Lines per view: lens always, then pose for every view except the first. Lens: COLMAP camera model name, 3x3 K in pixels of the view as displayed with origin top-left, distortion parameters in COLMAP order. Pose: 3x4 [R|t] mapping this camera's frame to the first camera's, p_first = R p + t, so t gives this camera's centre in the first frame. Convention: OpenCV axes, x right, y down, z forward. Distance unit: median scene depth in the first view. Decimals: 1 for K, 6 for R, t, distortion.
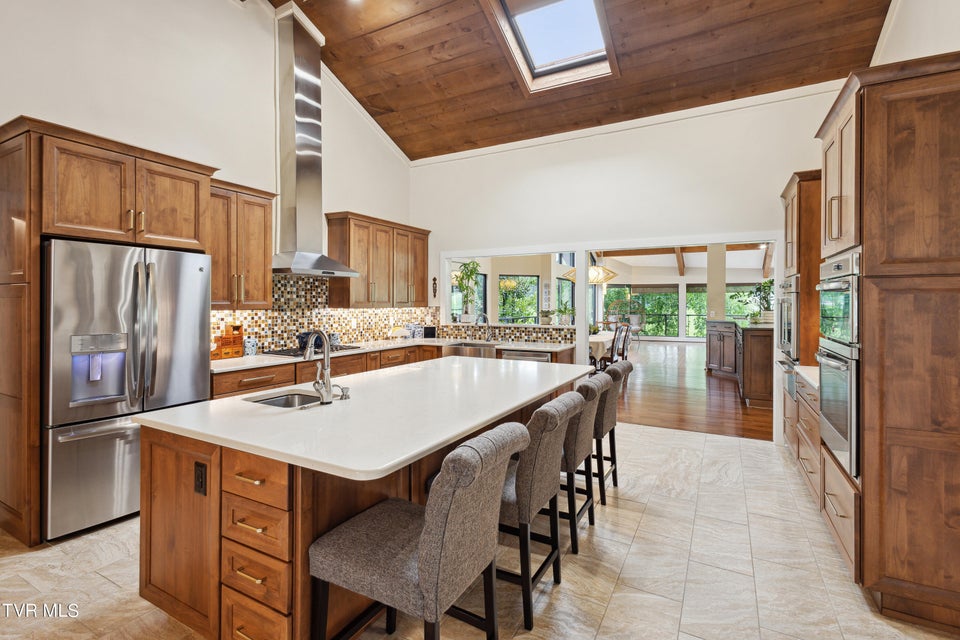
lens RADIAL K [[442.9, 0, 480.7], [0, 442.9, 304.7], [0, 0, 1]] dist [0.001087, -0.000073]
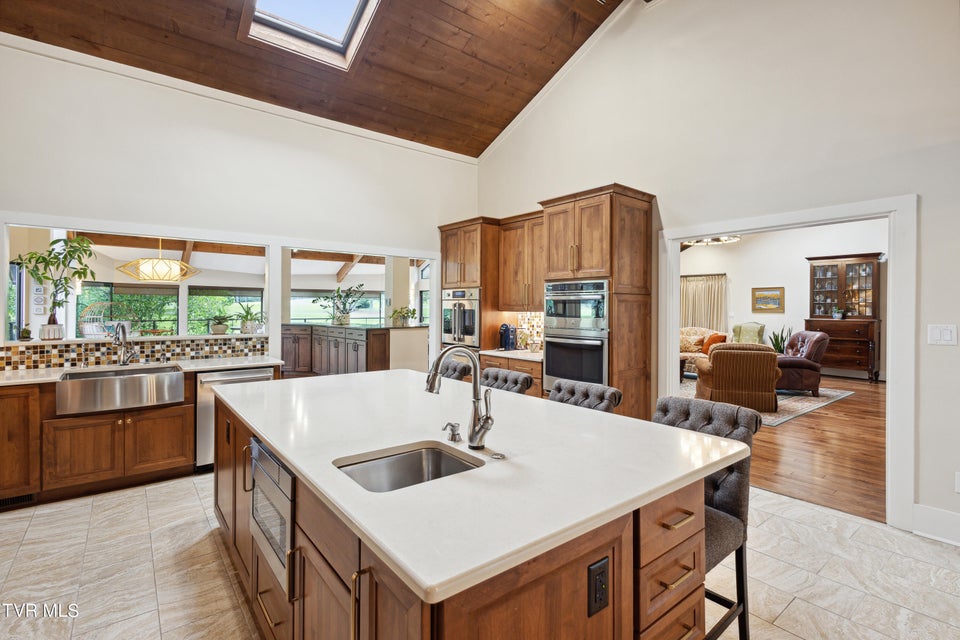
lens RADIAL K [[442.9, 0, 479.7], [0, 442.9, 311.8], [0, 0, 1]] dist [0.001087, -0.000073]
pose [[0.391084, -0.006088, 0.920335, -0.391977], [-0.000240, 0.999977, 0.006716, 0.000030], [-0.920355, -0.002847, 0.391073, 0.282093]]
